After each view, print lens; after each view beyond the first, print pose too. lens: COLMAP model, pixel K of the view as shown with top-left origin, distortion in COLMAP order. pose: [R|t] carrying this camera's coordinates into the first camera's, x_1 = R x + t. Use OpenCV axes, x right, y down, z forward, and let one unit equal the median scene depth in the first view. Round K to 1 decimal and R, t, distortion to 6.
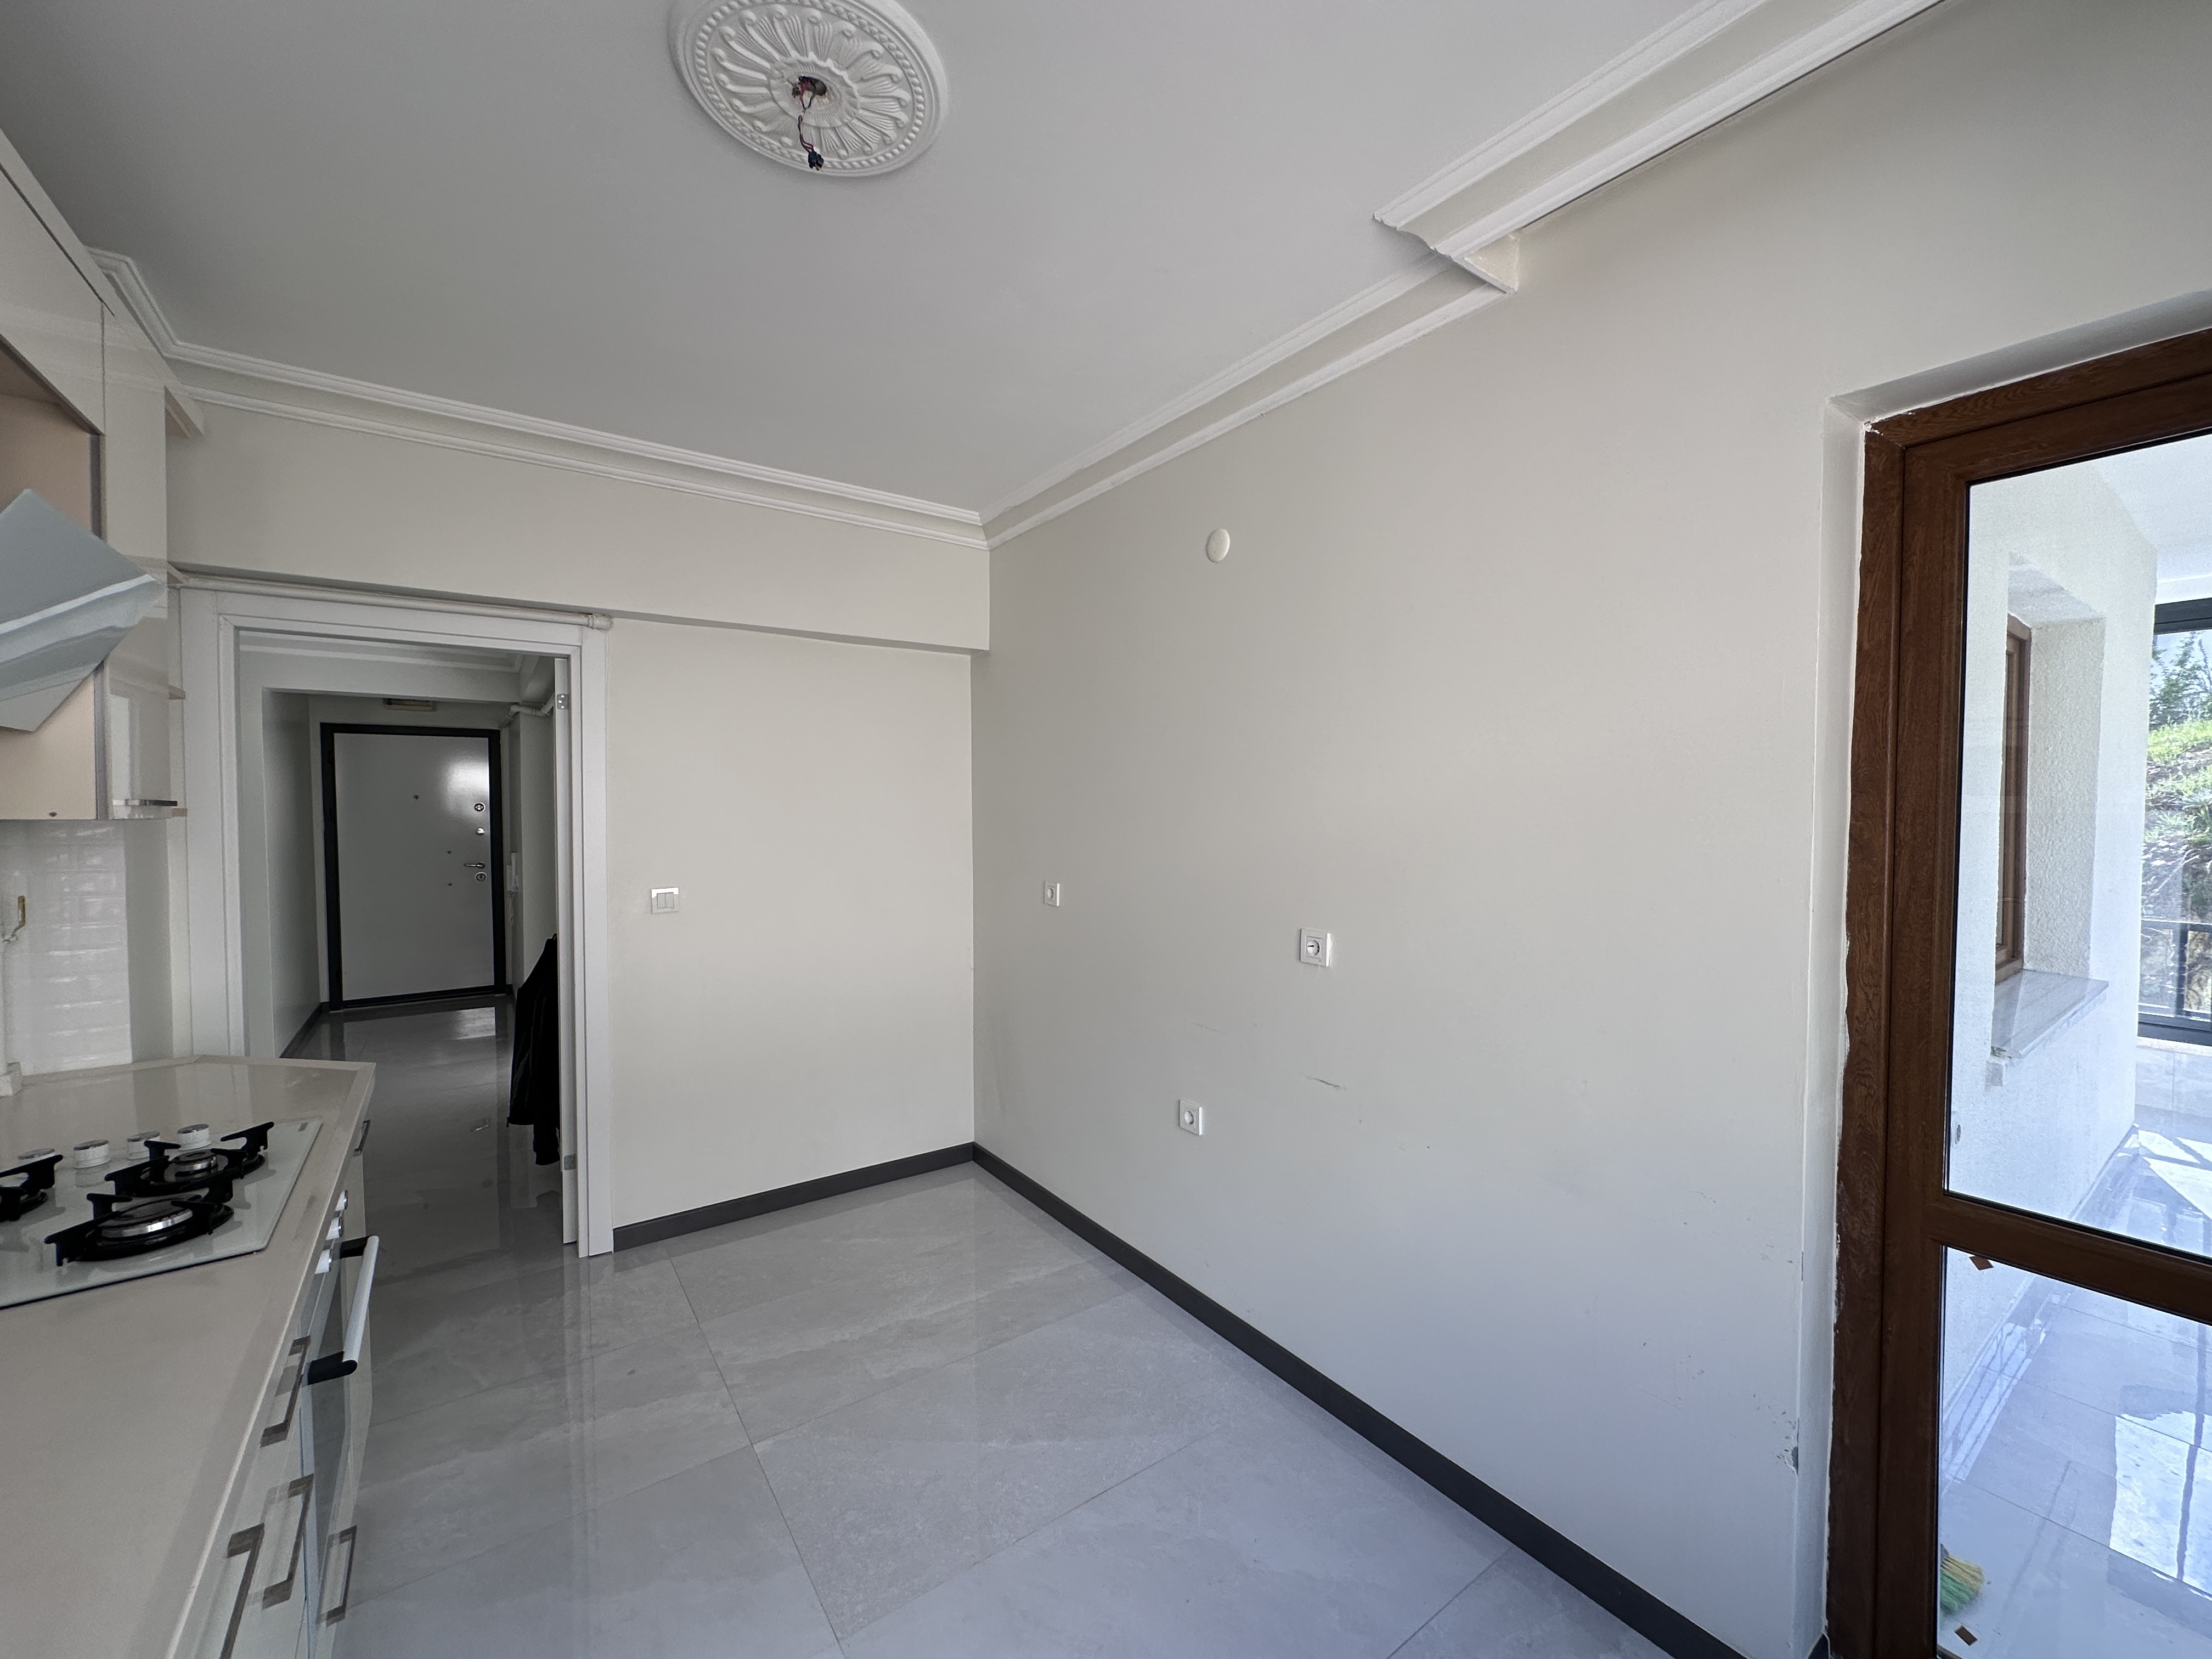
lens RADIAL K [[881.7, 0, 1107.4], [0, 881.7, 834.3], [0, 0, 1]] dist [-0.004168, 0.001842]
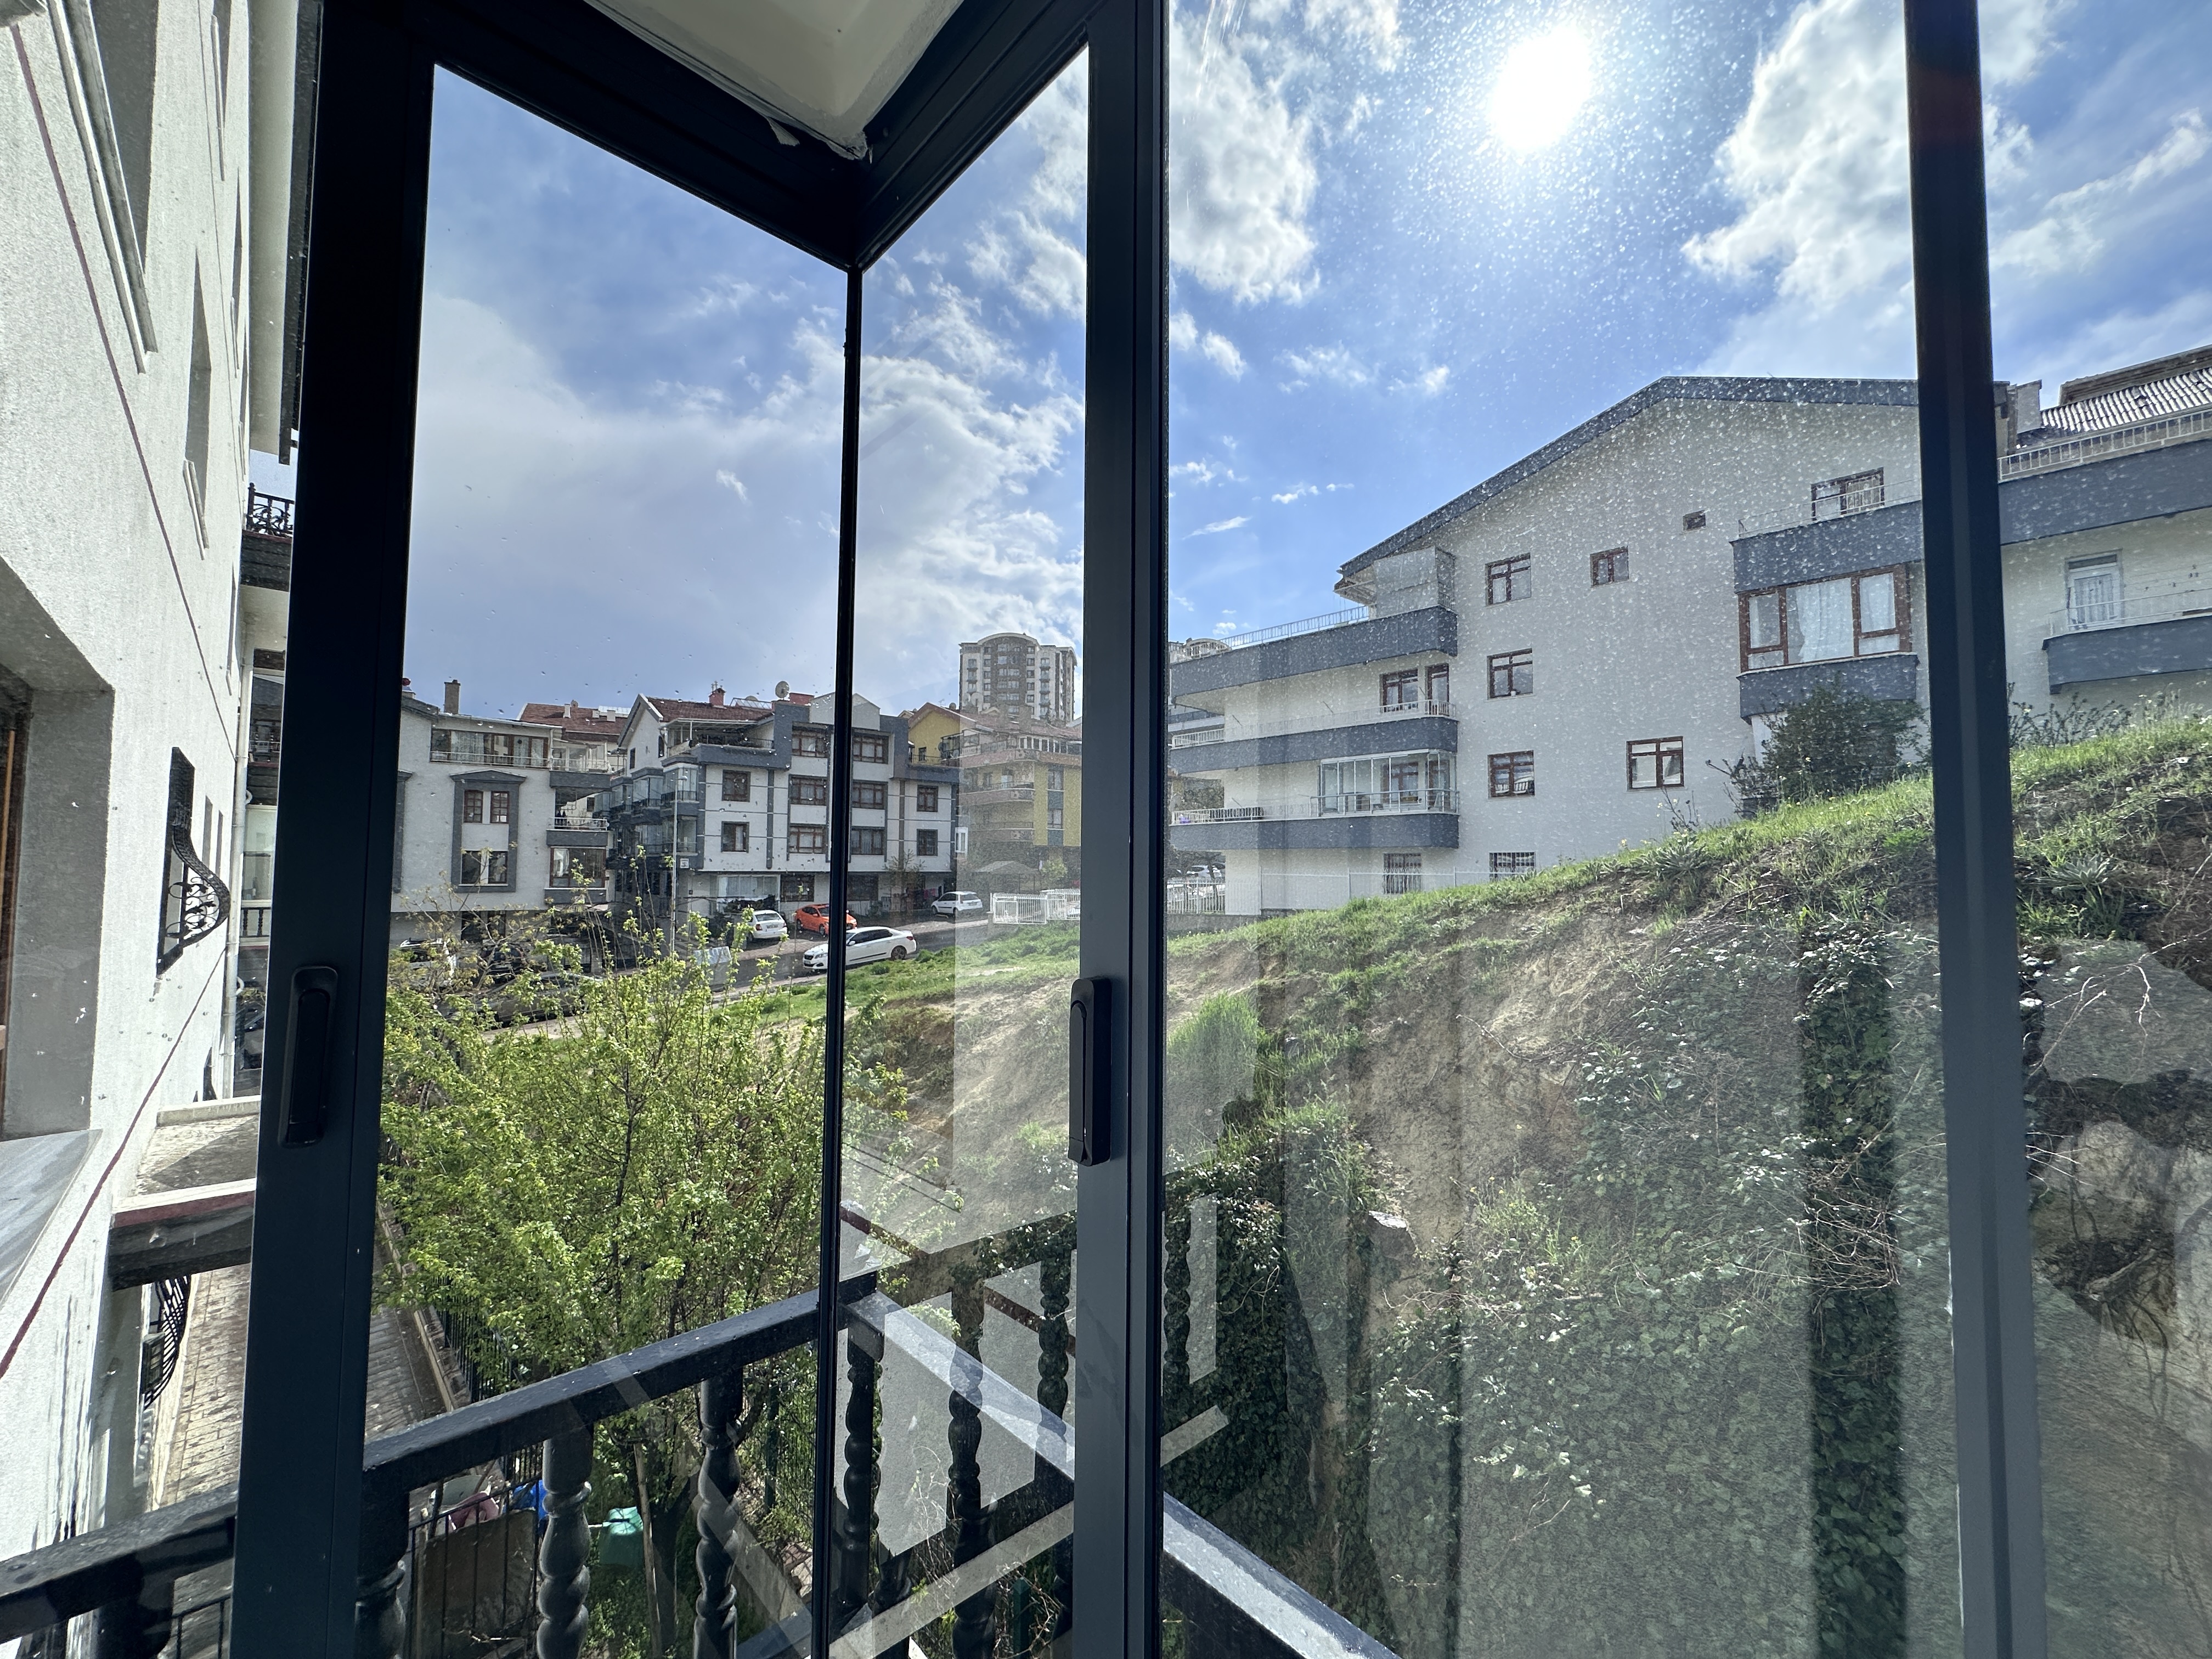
lens RADIAL K [[881.7, 0, 1107.9], [0, 881.7, 831.4], [0, 0, 1]] dist [-0.004168, 0.001842]
pose [[0.991050, 0.011864, 0.132966, 0.567569], [-0.000901, 0.996614, -0.082213, -0.020296], [-0.133491, 0.081358, 0.987705, 0.529282]]
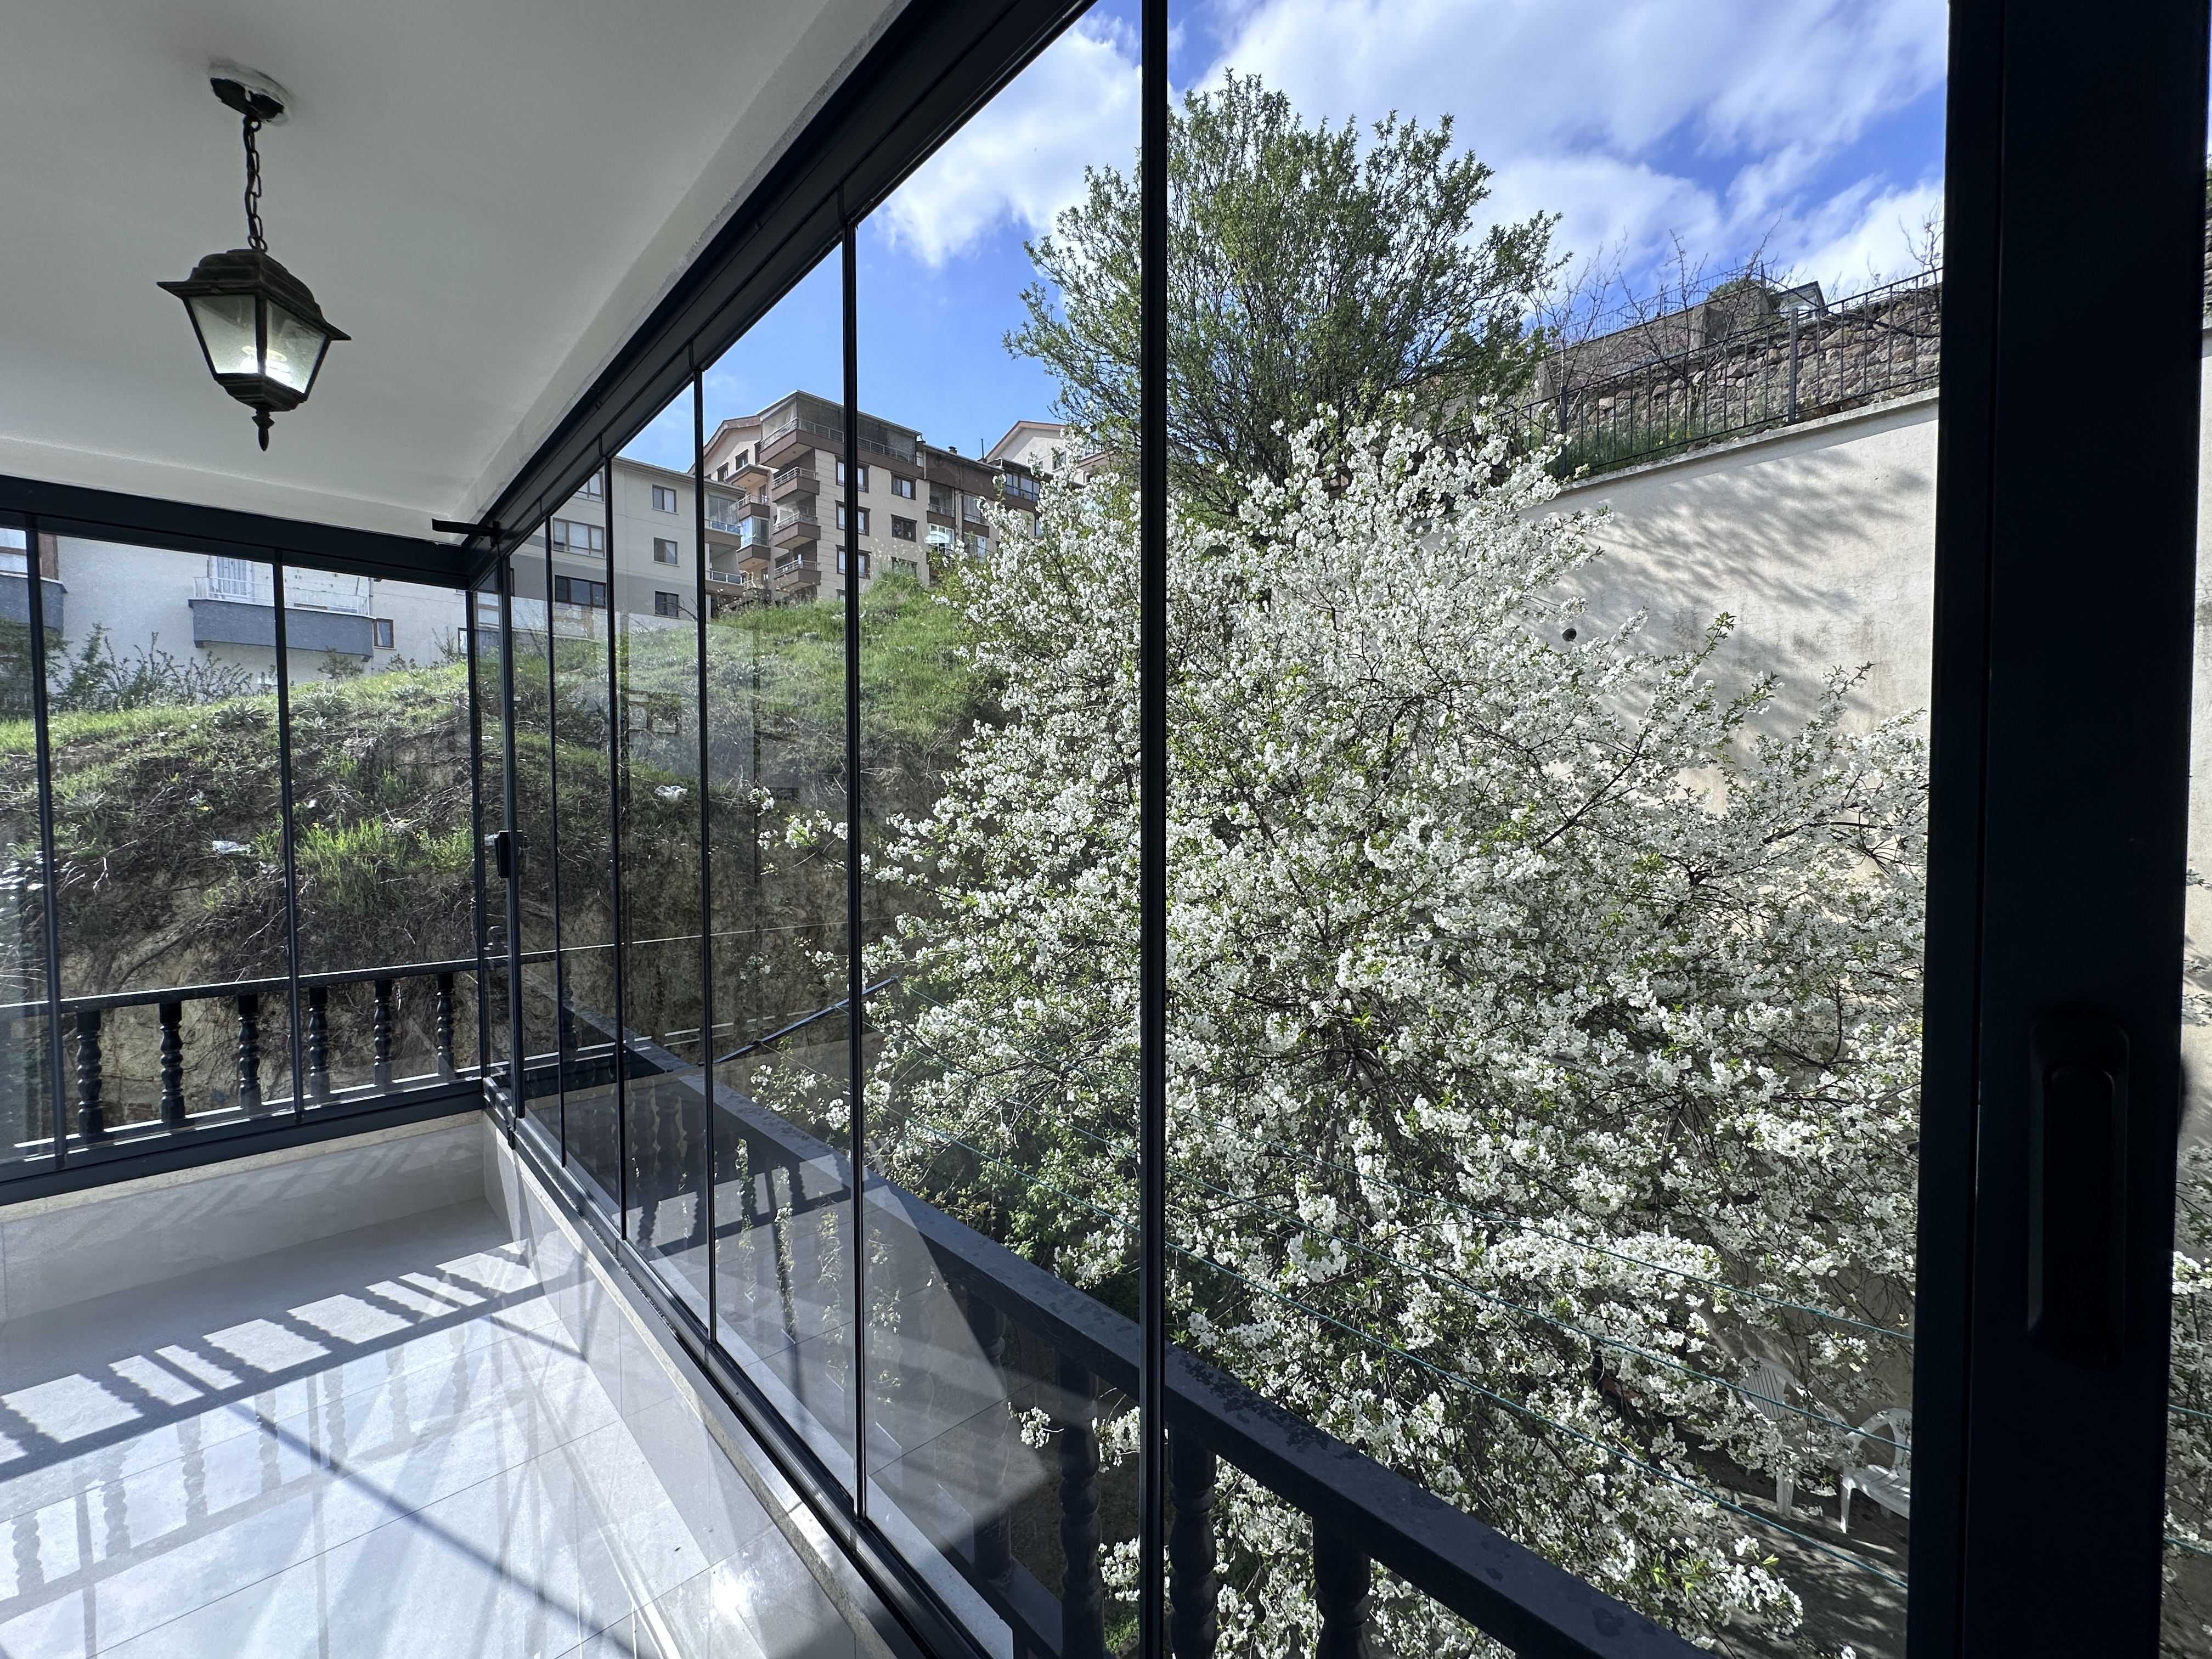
lens RADIAL K [[881.7, 0, 1108.4], [0, 881.7, 833.4], [0, 0, 1]] dist [-0.004168, 0.001842]
pose [[-0.153838, -0.032068, 0.987576, 0.269660], [0.037780, 0.998551, 0.038310, -0.007142], [-0.987374, 0.043204, -0.152403, 0.174535]]
